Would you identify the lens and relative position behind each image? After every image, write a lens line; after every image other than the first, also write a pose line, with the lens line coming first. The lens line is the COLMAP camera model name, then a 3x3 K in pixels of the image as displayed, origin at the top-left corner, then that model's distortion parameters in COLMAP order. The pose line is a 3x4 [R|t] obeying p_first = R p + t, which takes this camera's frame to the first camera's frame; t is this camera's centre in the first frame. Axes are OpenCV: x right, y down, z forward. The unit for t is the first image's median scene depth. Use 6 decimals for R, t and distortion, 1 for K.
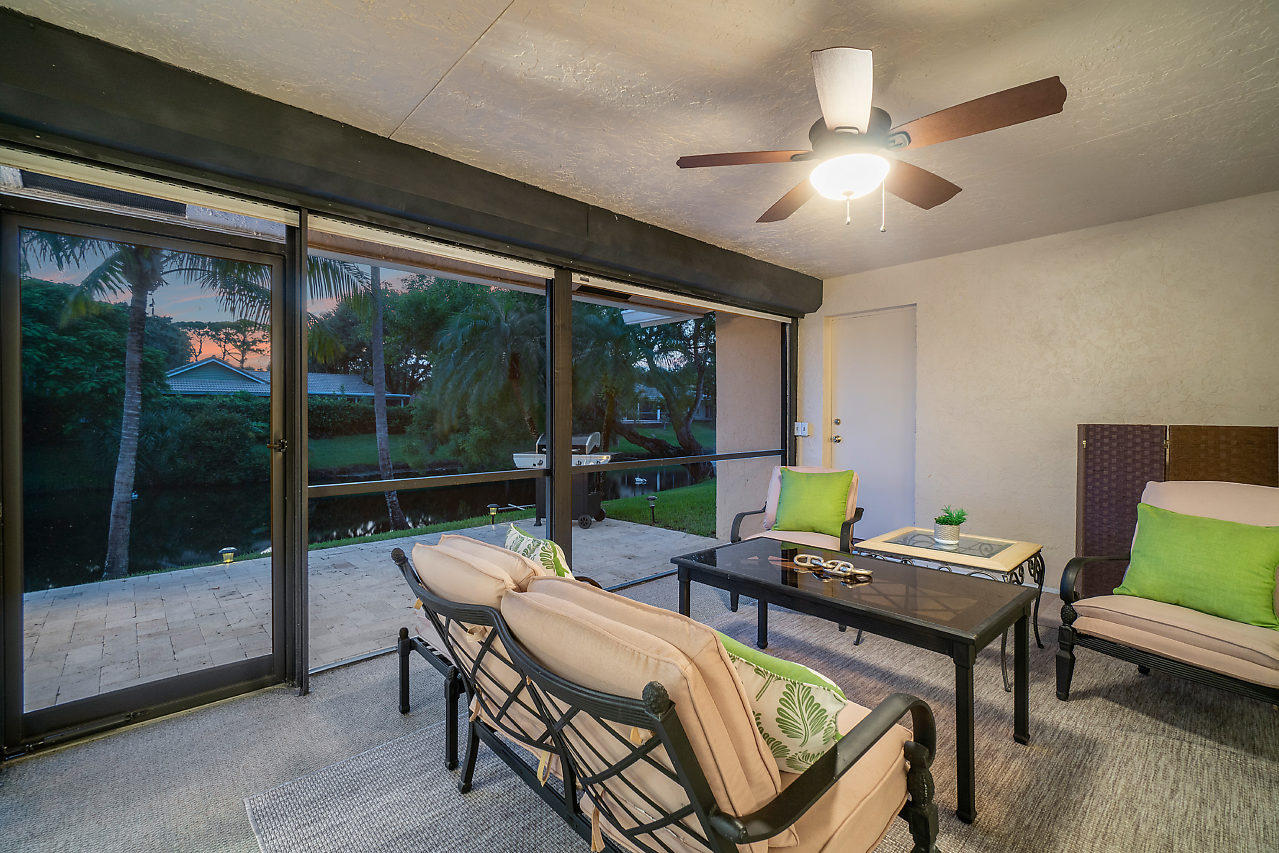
lens RADIAL K [[547.6, 0, 626.7], [0, 547.6, 417.8], [0, 0, 1]] dist [-0.001125, -0.000577]
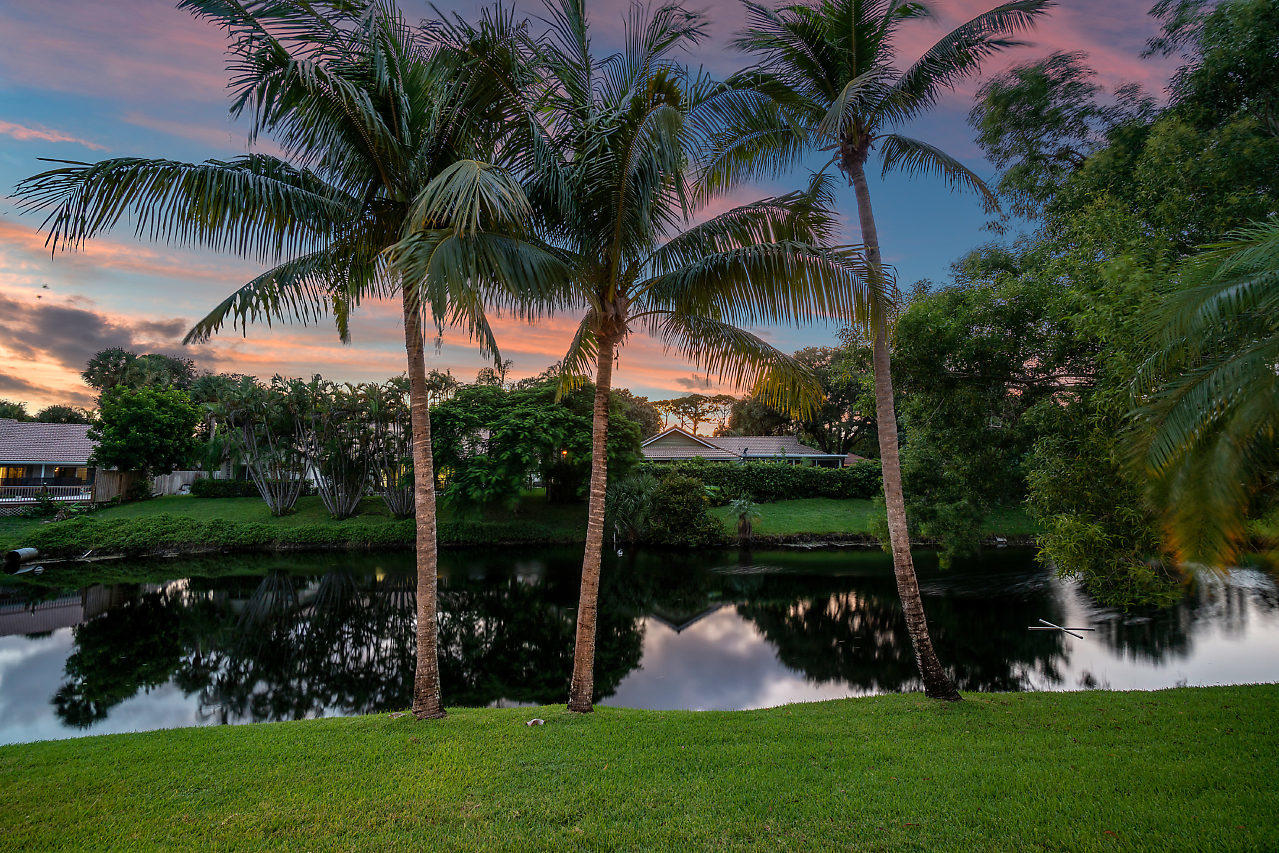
lens RADIAL K [[547.6, 0, 626.7], [0, 547.6, 417.8], [0, 0, 1]] dist [-0.001125, -0.000577]
pose [[0.741857, -0.072872, -0.666587, -0.096782], [0.000953, 0.994191, -0.107626, -0.009369], [0.670557, 0.079208, 0.737617, 0.125811]]
